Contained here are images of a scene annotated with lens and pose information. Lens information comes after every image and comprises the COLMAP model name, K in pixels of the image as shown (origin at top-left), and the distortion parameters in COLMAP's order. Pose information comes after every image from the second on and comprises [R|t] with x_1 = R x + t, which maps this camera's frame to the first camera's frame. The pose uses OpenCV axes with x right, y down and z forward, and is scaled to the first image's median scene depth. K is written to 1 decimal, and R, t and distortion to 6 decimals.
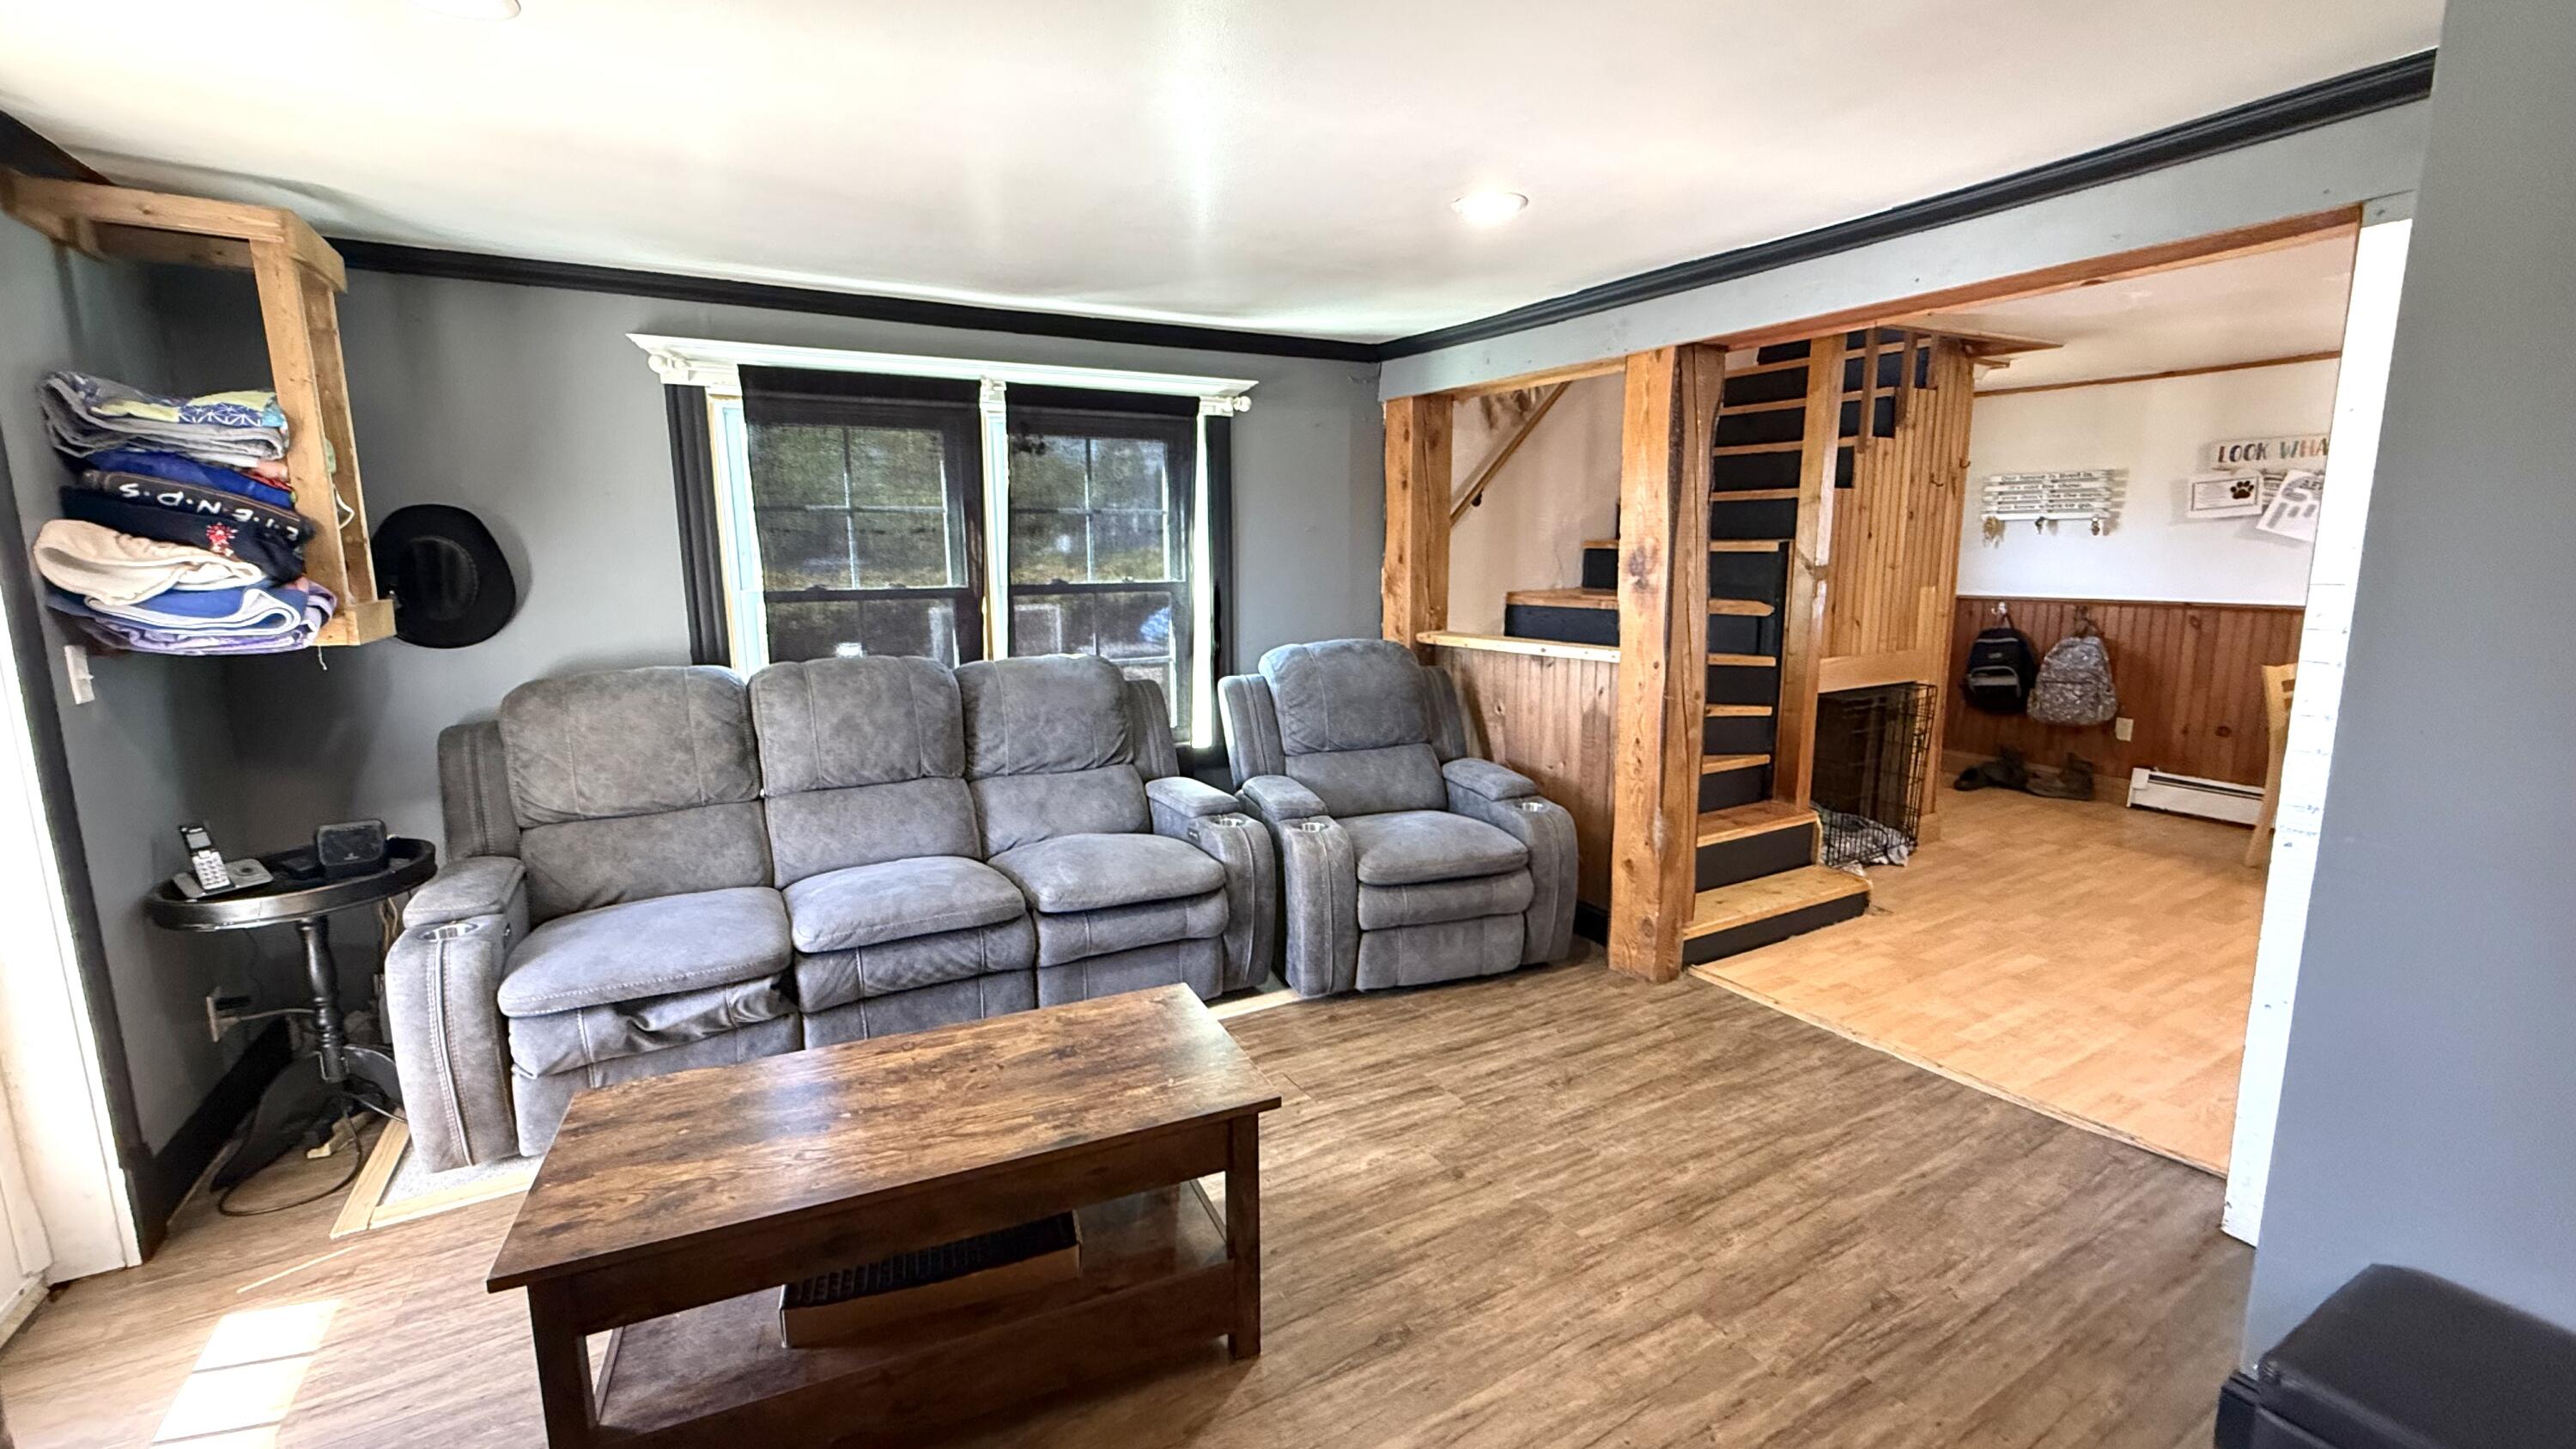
lens RADIAL K [[1033.7, 0, 1279.0], [0, 1033.7, 722.0], [0, 0, 1]] dist [-0.001385, 0.000115]
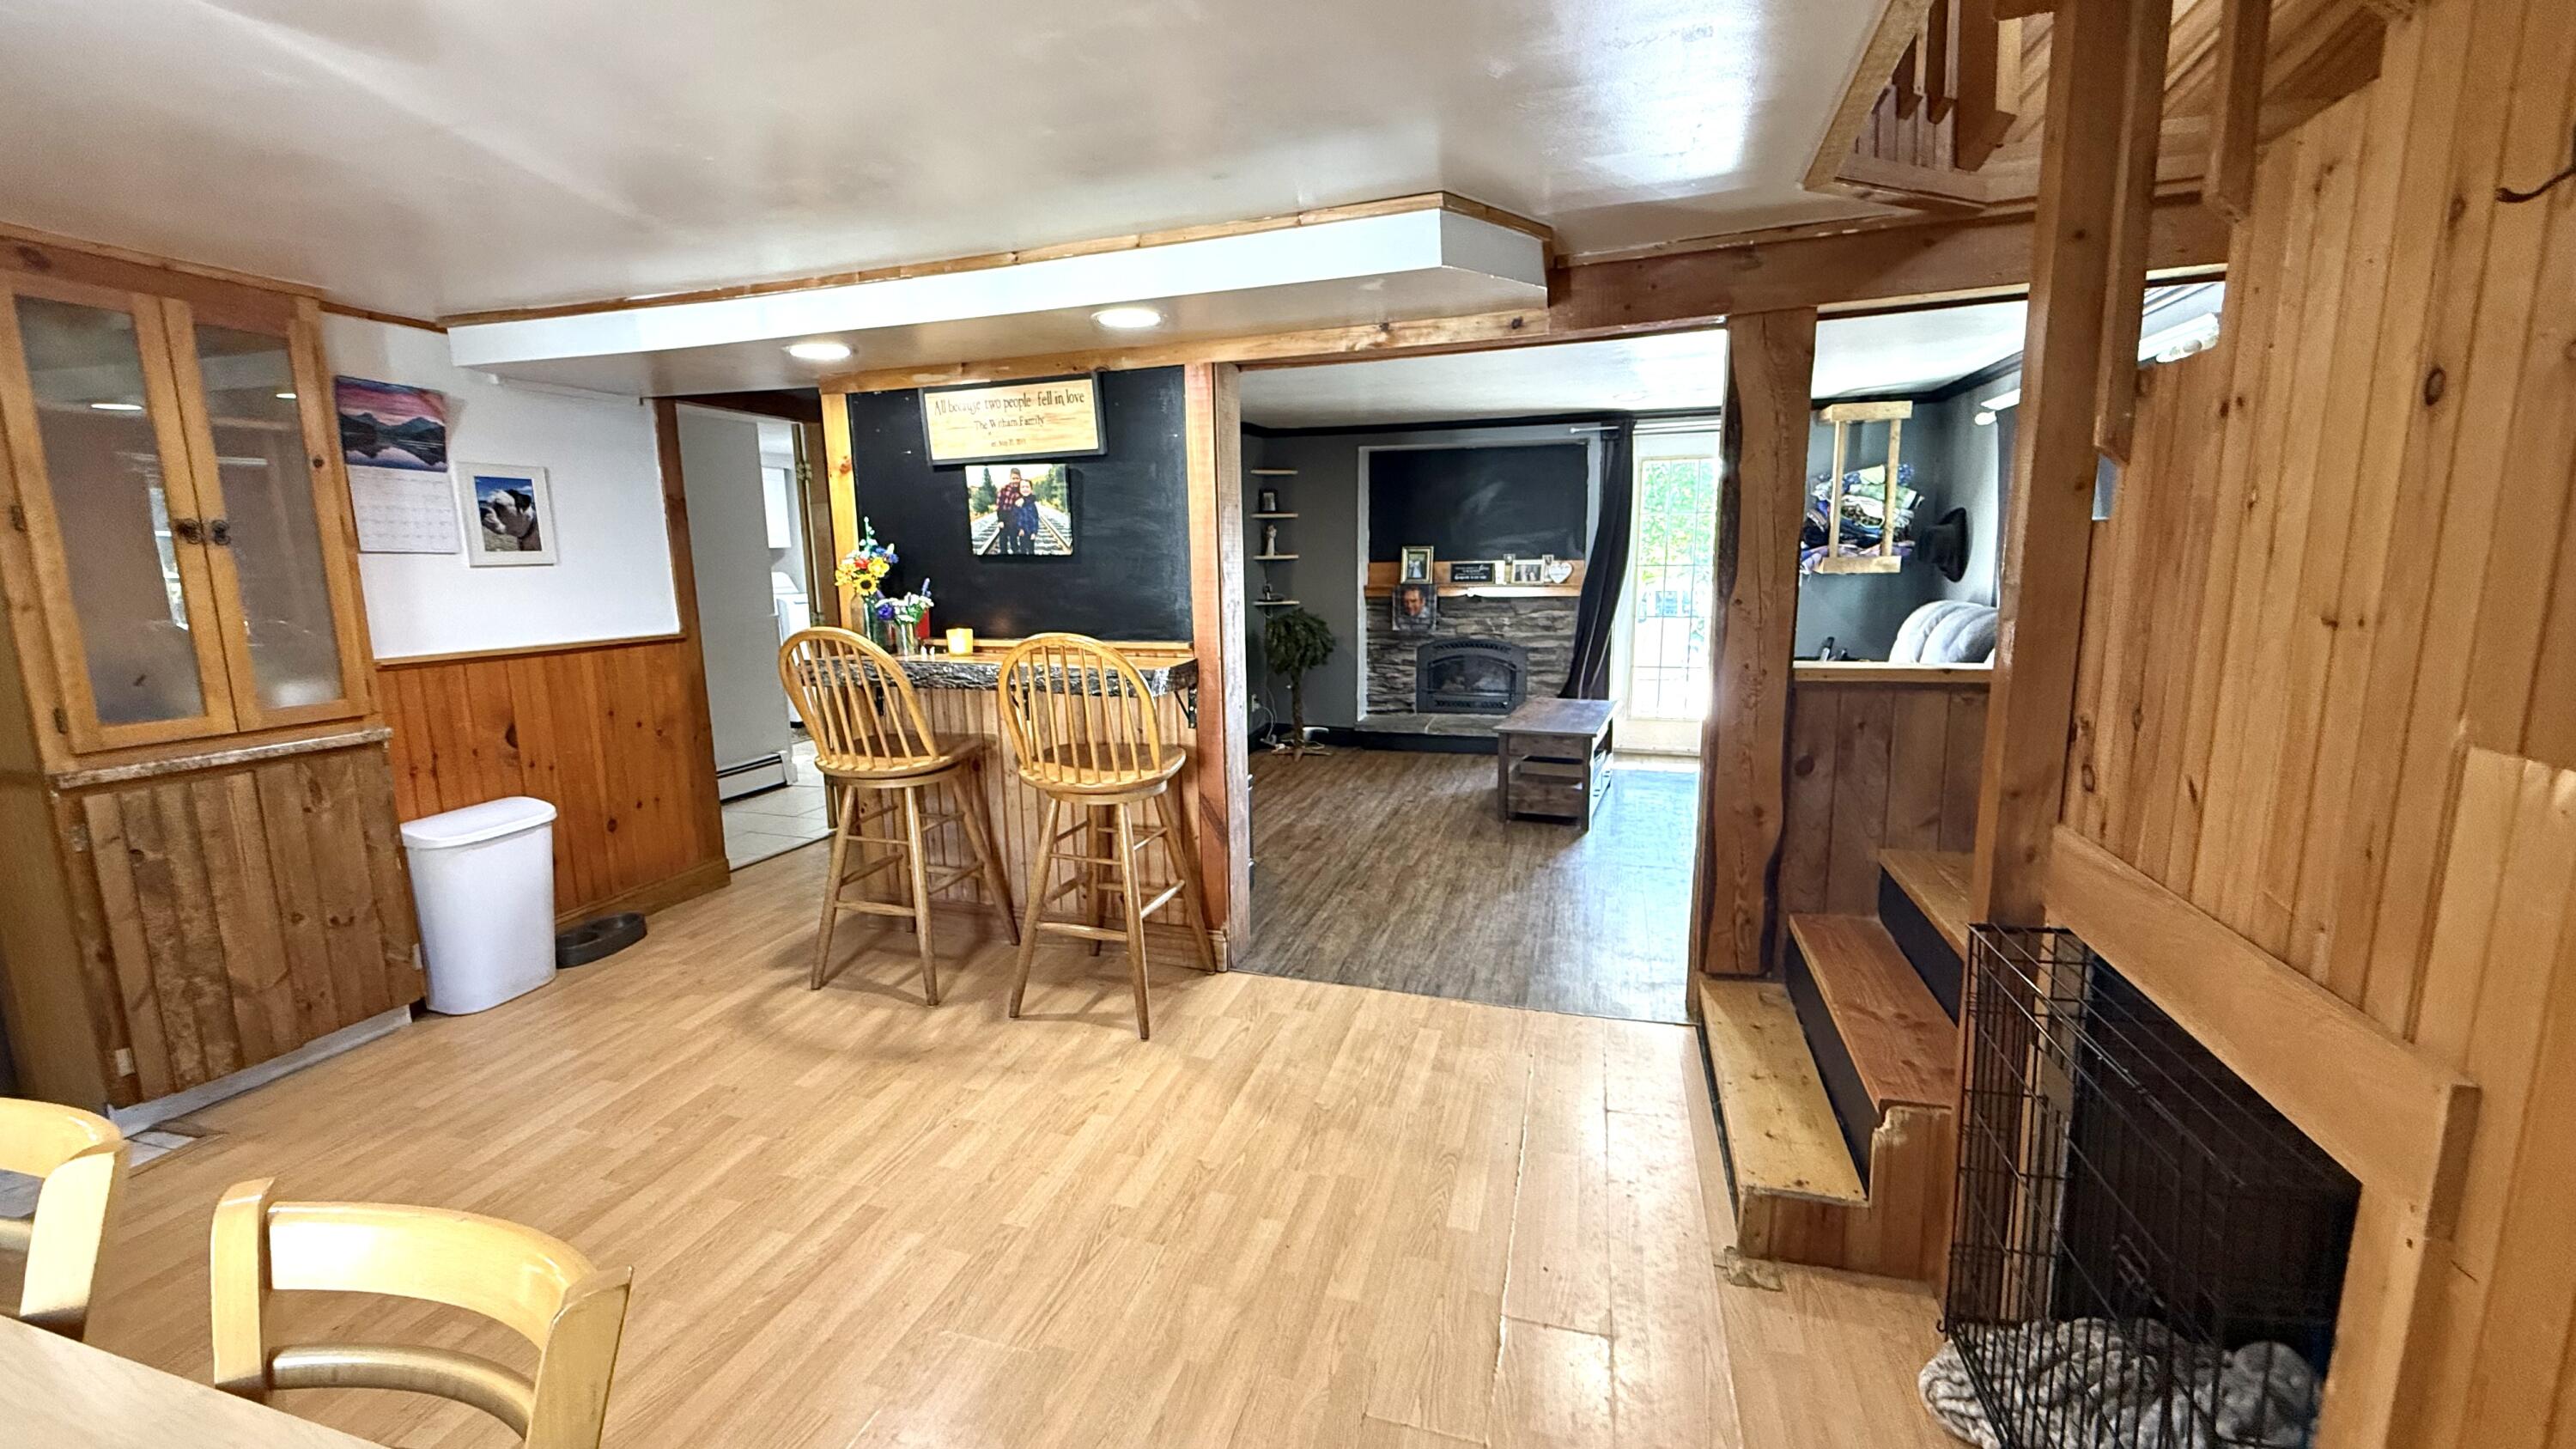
lens RADIAL K [[1033.7, 0, 1285.3], [0, 1033.7, 721.5], [0, 0, 1]] dist [-0.001385, 0.000115]
pose [[-0.730017, 0.136156, -0.669729, 1.868972], [-0.080593, 0.955965, 0.282196, -0.351746], [0.678660, 0.259984, -0.686898, 2.013489]]
